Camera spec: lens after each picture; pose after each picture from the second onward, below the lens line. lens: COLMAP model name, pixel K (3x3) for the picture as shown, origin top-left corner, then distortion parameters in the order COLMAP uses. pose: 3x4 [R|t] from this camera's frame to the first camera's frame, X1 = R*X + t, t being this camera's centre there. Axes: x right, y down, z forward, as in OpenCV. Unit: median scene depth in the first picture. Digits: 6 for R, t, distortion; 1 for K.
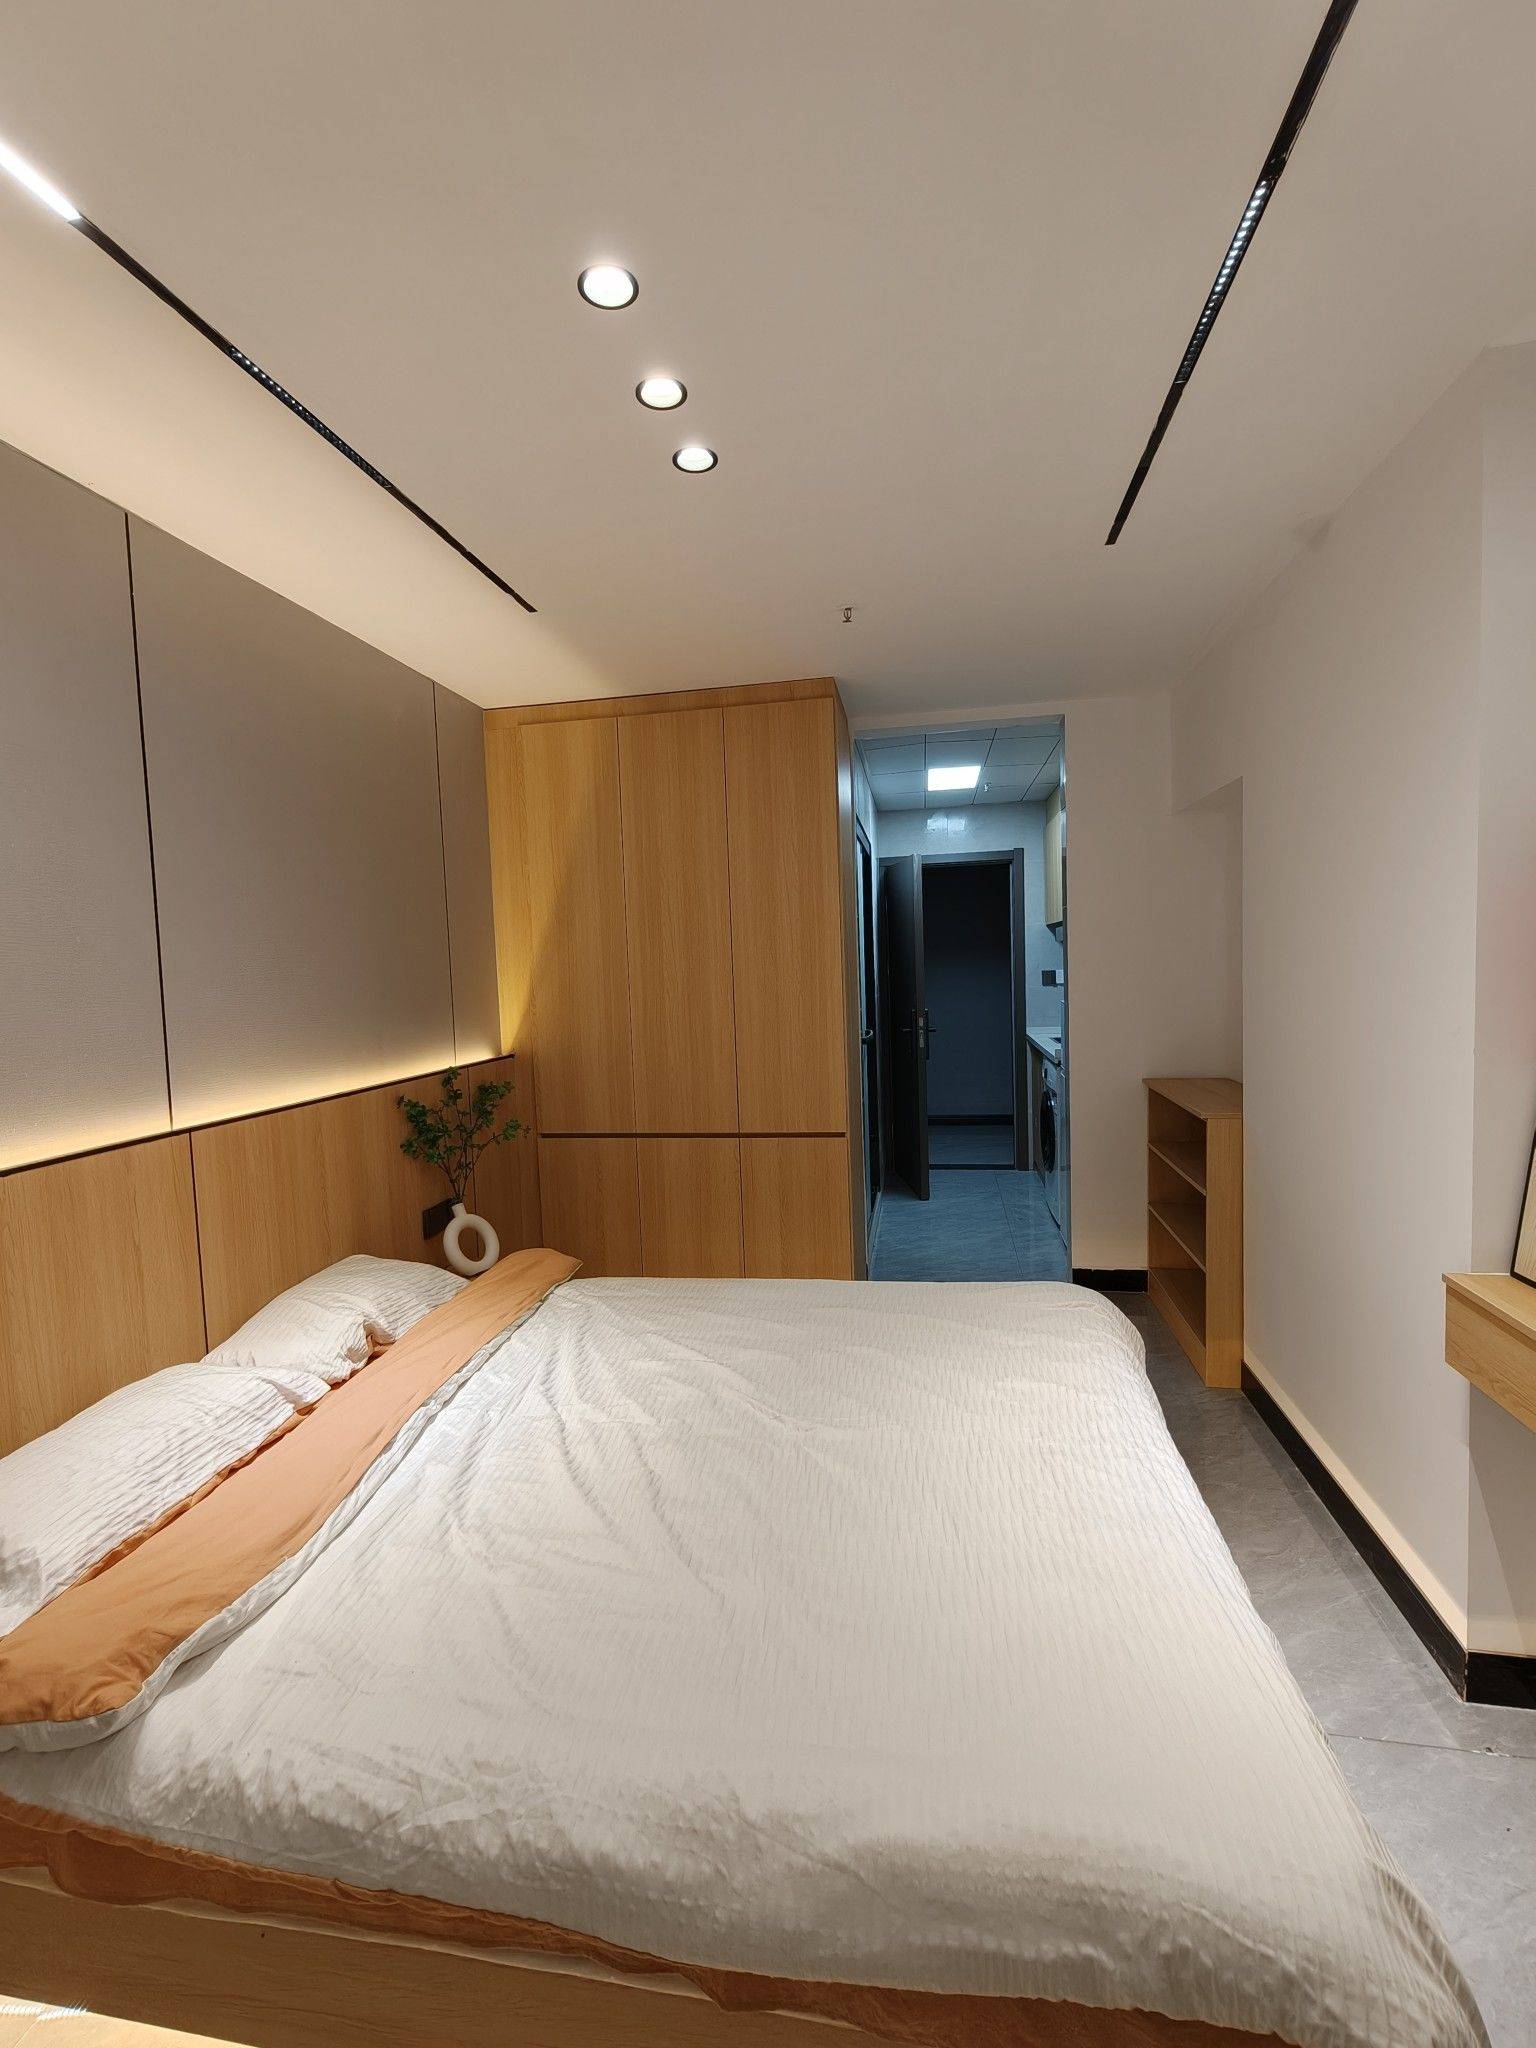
lens RADIAL K [[912.0, 0, 768.0], [0, 912.0, 1024.0], [0, 0, 1]] dist [0.002345, -0.001837]
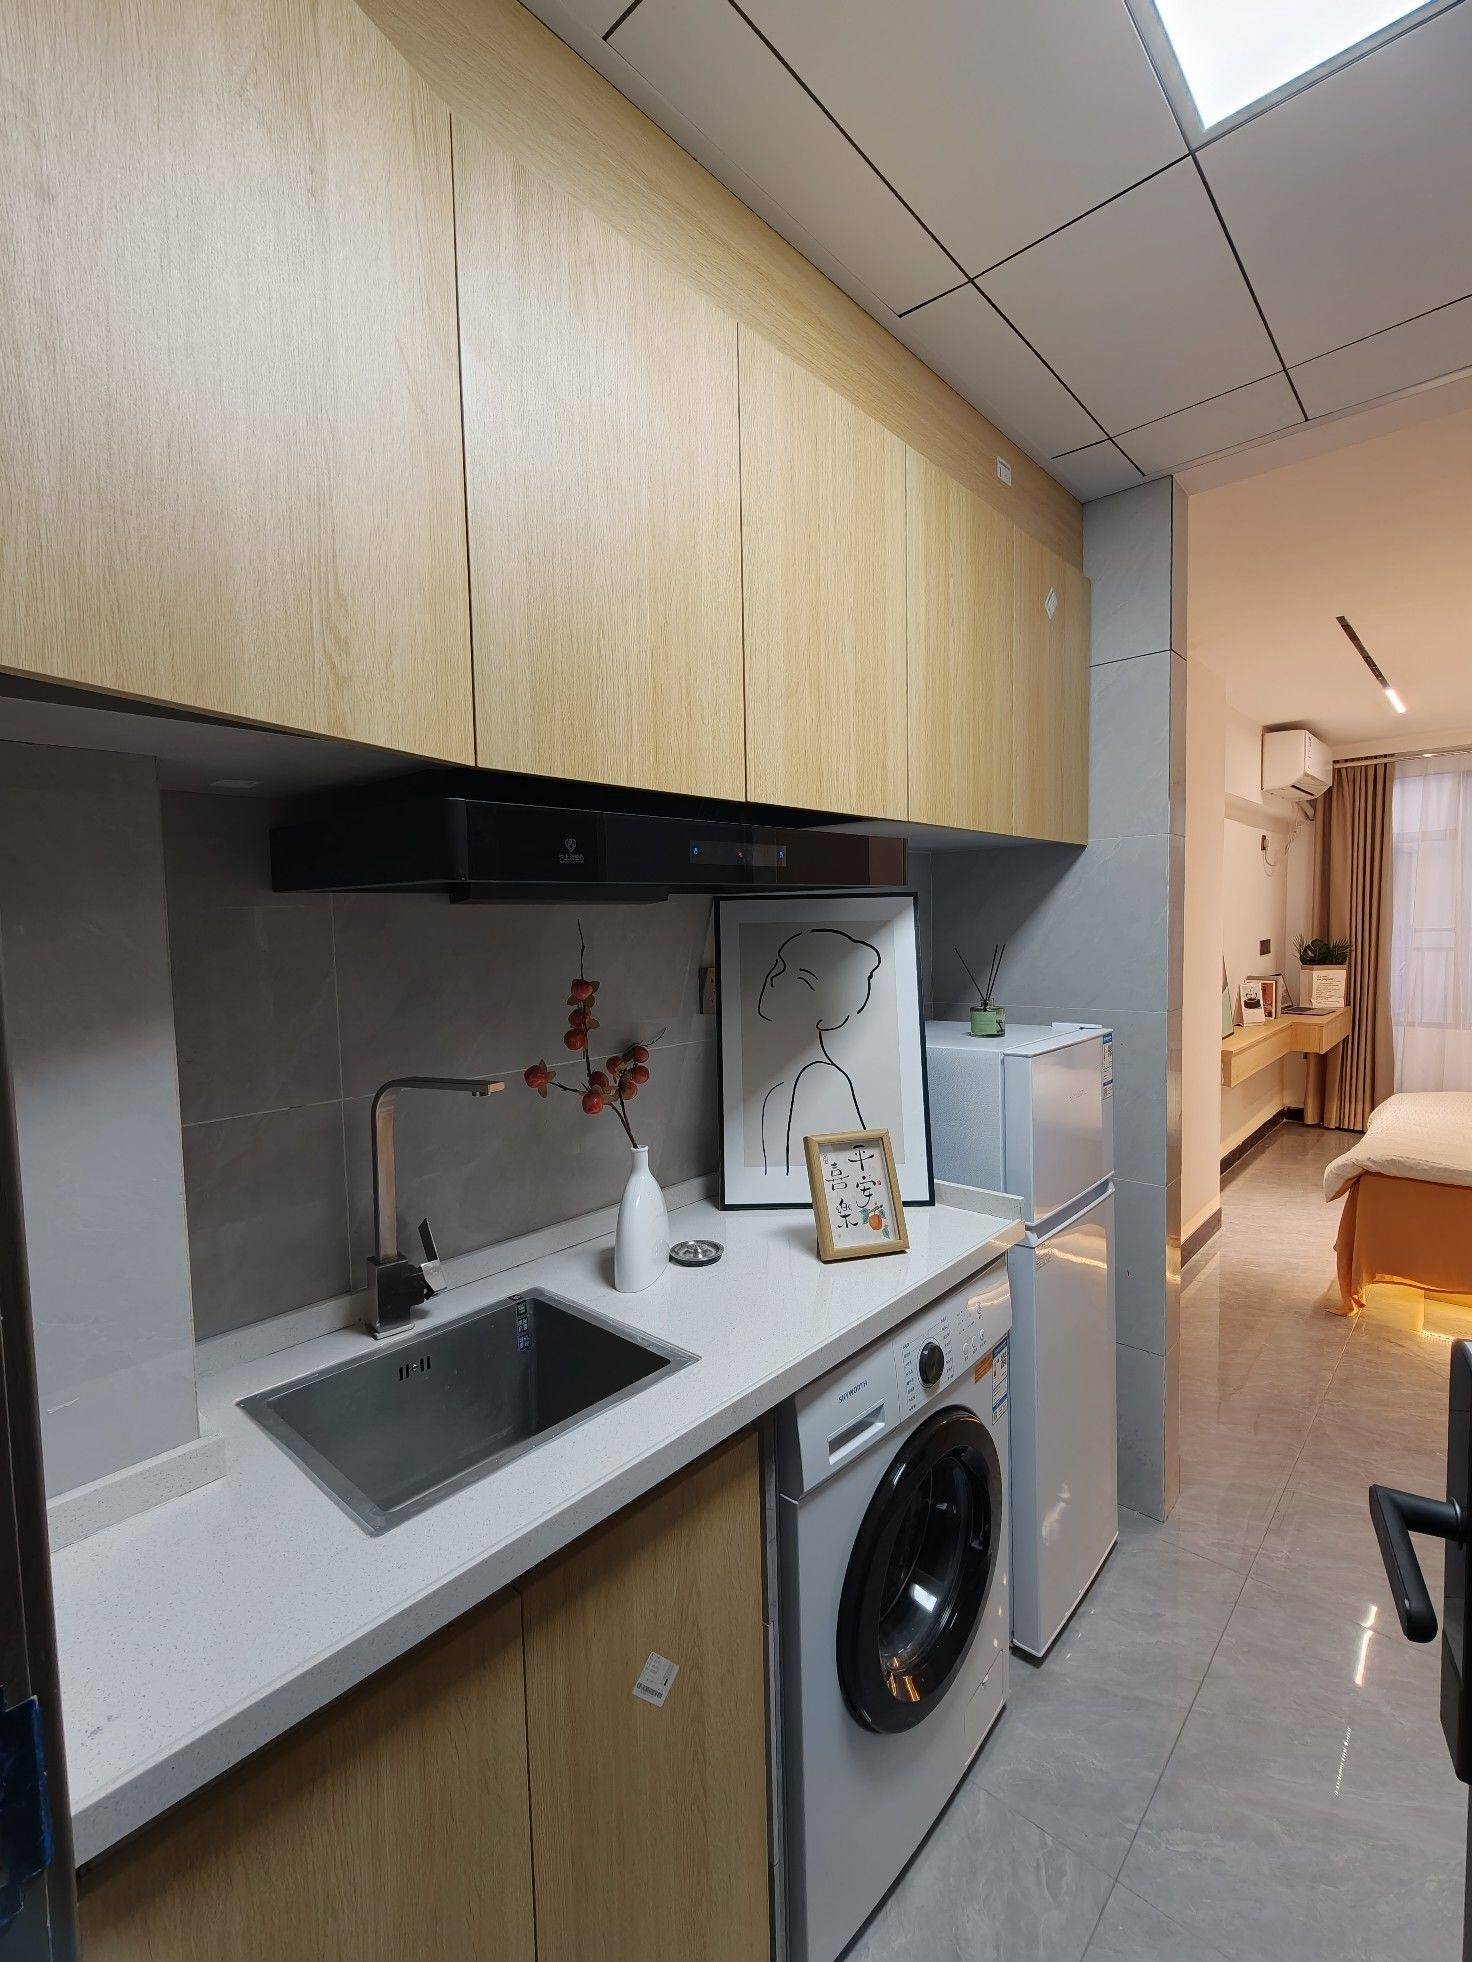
lens RADIAL K [[873.7, 0, 736.0], [0, 873.7, 981.0], [0, 0, 1]] dist [0.002345, -0.001837]
pose [[-0.846883, 0.018897, 0.531444, 0.592476], [0.088920, 0.990330, 0.106485, -0.259562], [-0.524293, 0.137436, -0.840374, 3.449936]]
